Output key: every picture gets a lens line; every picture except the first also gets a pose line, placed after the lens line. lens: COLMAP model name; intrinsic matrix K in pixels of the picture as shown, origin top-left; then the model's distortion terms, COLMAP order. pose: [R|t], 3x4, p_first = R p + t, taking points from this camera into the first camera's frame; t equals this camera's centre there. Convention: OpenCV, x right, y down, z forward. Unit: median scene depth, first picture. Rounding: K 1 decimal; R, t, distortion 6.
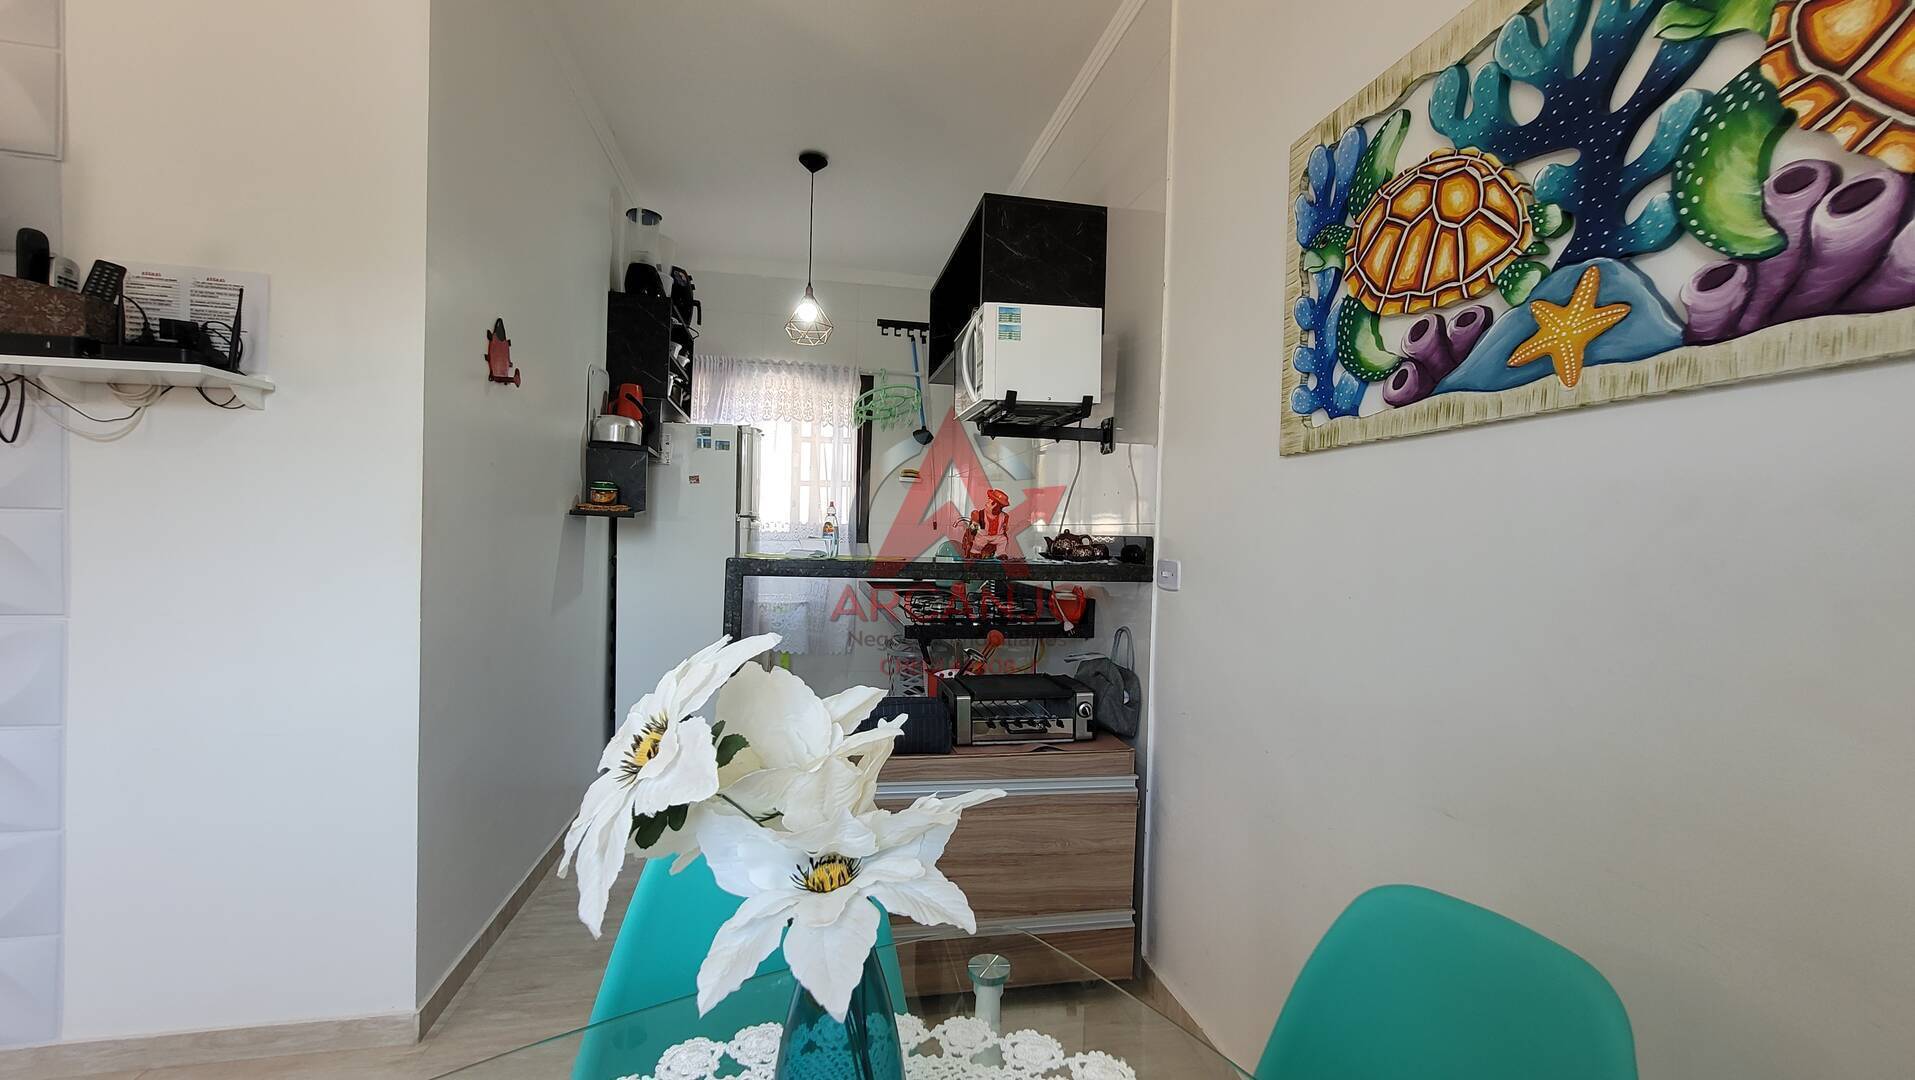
lens RADIAL K [[757.7, 0, 950.3], [0, 757.7, 547.4], [0, 0, 1]] dist [0.001964, -0.001943]
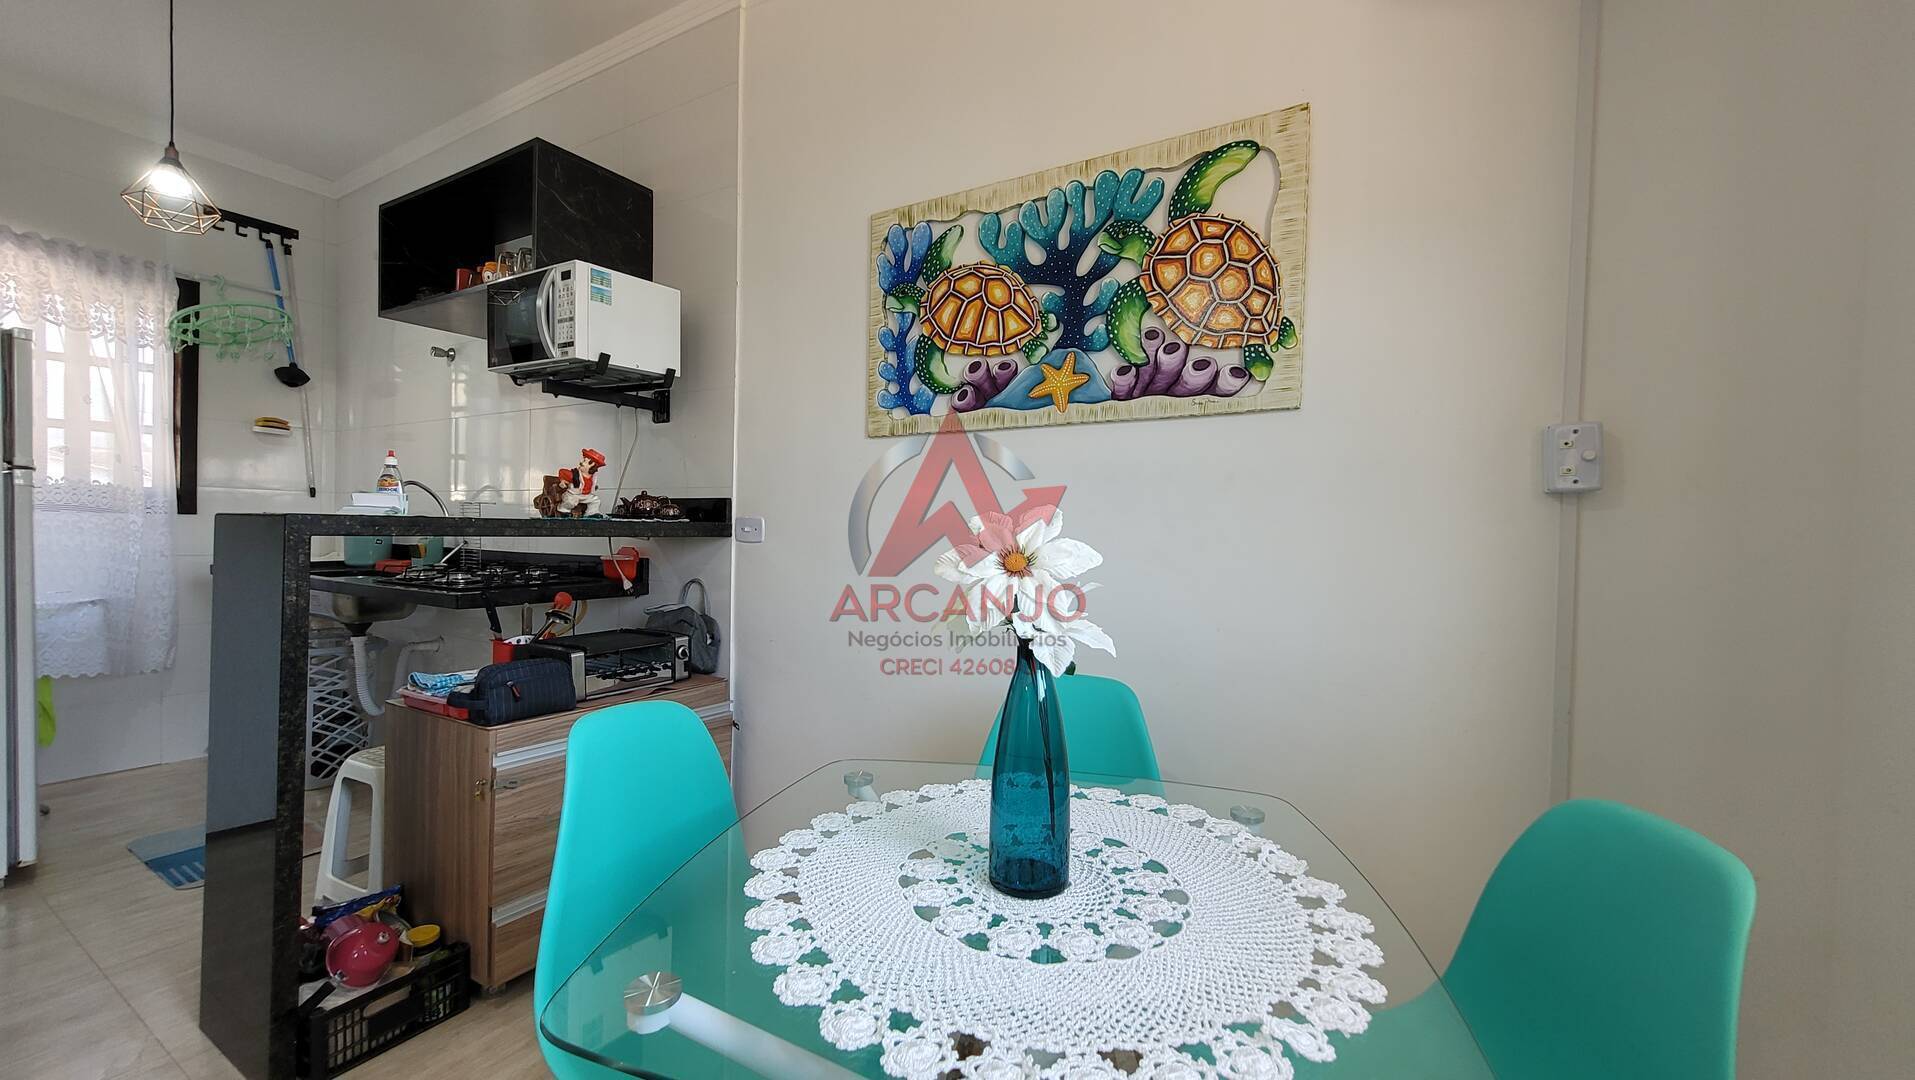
lens RADIAL K [[757.7, 0, 950.6], [0, 757.7, 545.9], [0, 0, 1]] dist [0.001964, -0.001943]
pose [[0.673897, -0.029663, 0.738229, -0.470177], [0.013100, 0.999516, 0.028203, 0.039656], [-0.738709, -0.009335, 0.673960, -0.051894]]
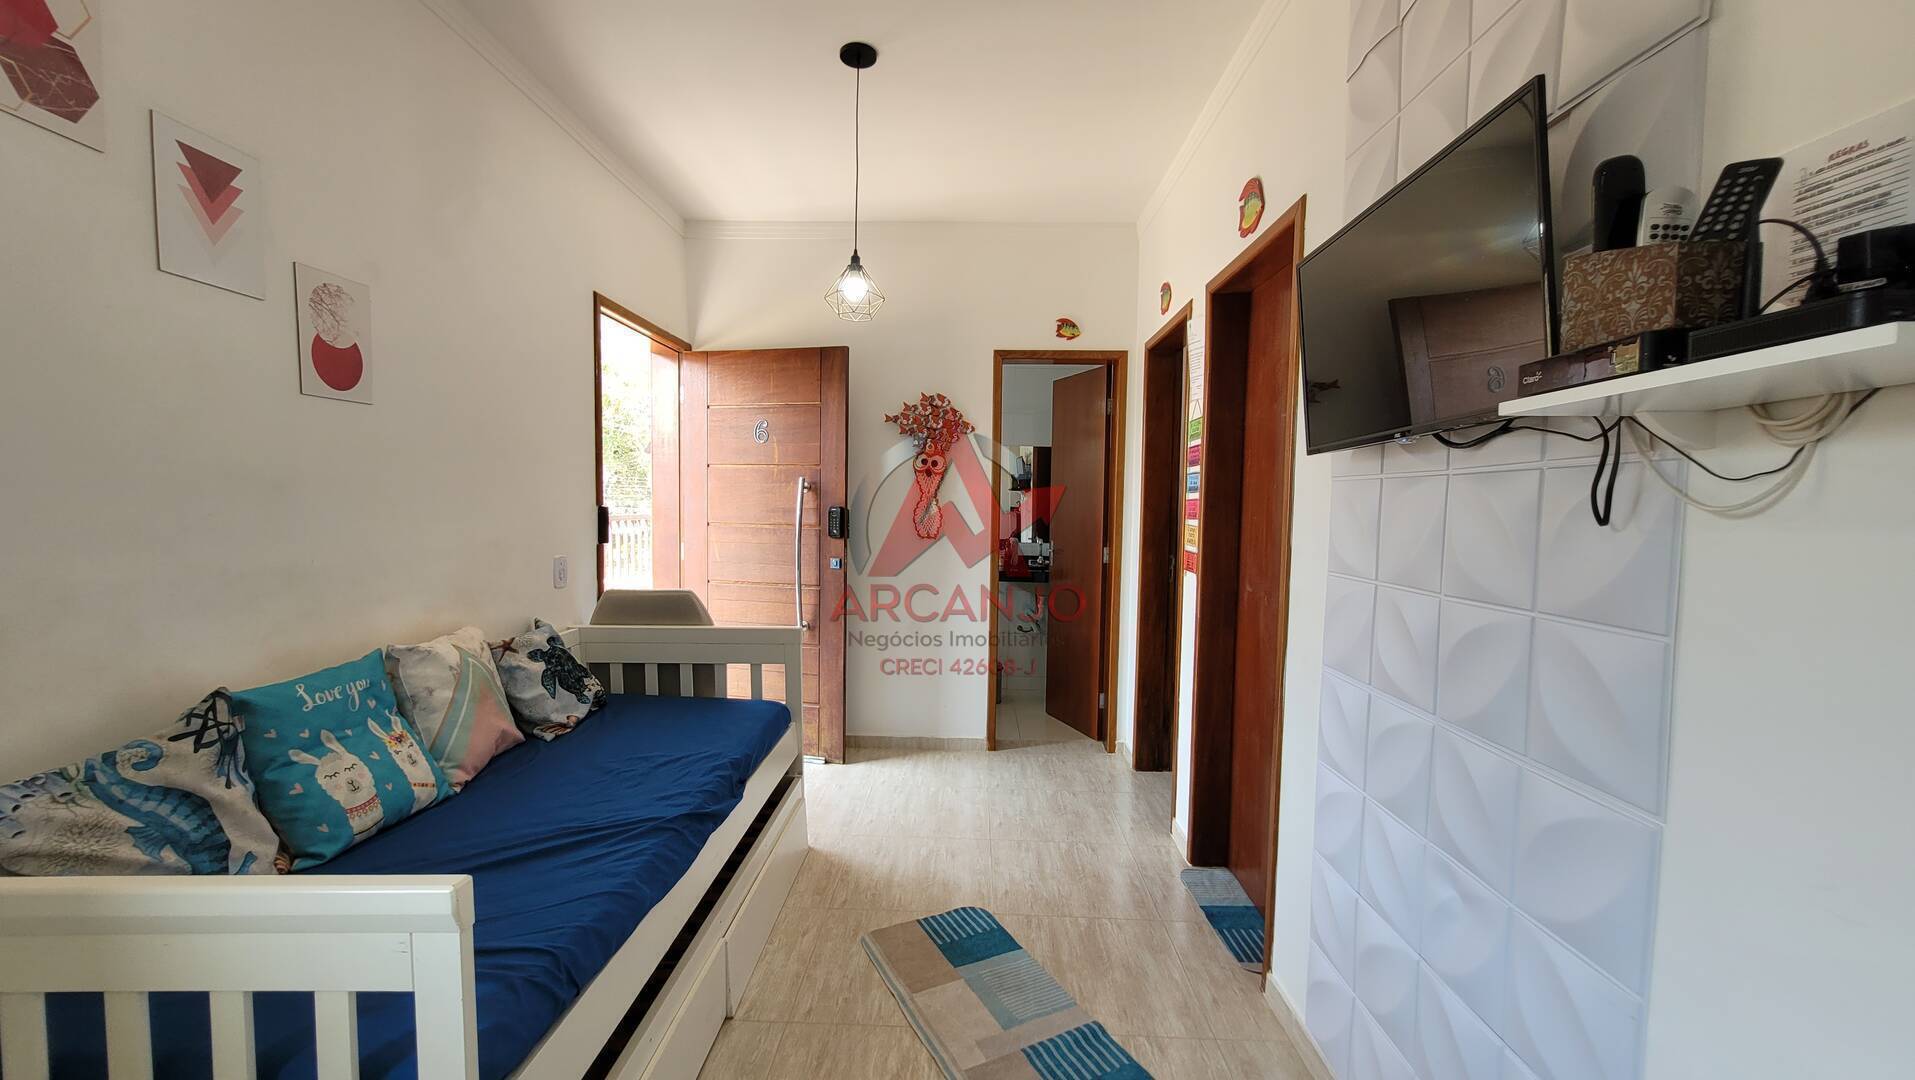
lens RADIAL K [[757.7, 0, 947.0], [0, 757.7, 546.4], [0, 0, 1]] dist [0.001964, -0.001943]
pose [[-0.215404, 0.027236, -0.976145, -0.487078], [-0.042816, 0.998386, 0.037305, -0.116448], [0.975586, 0.049830, -0.213891, 0.579010]]
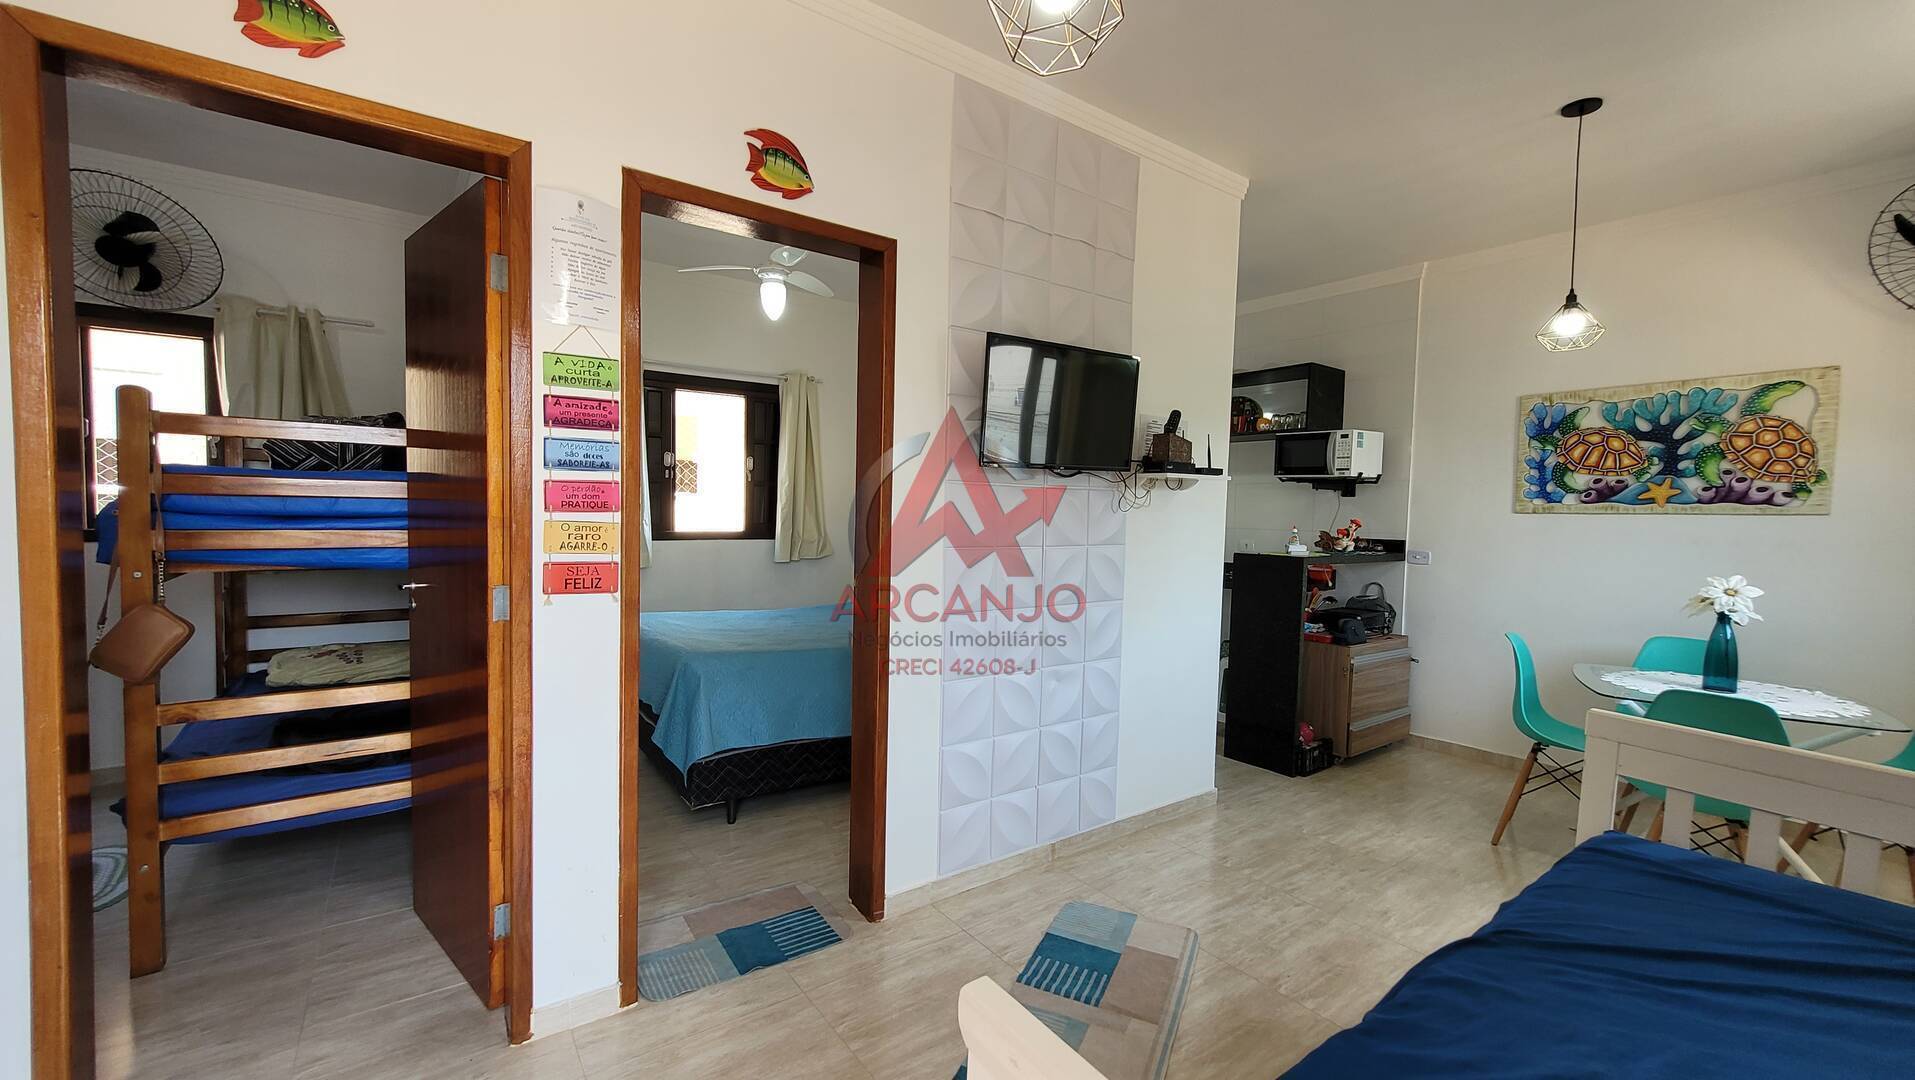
lens RADIAL K [[757.7, 0, 946.8], [0, 757.7, 546.8], [0, 0, 1]] dist [0.001964, -0.001943]
pose [[0.904746, -0.028019, 0.425029, -2.370927], [0.012387, 0.999143, 0.039499, -0.124330], [-0.425772, -0.030471, 0.904317, -0.535490]]
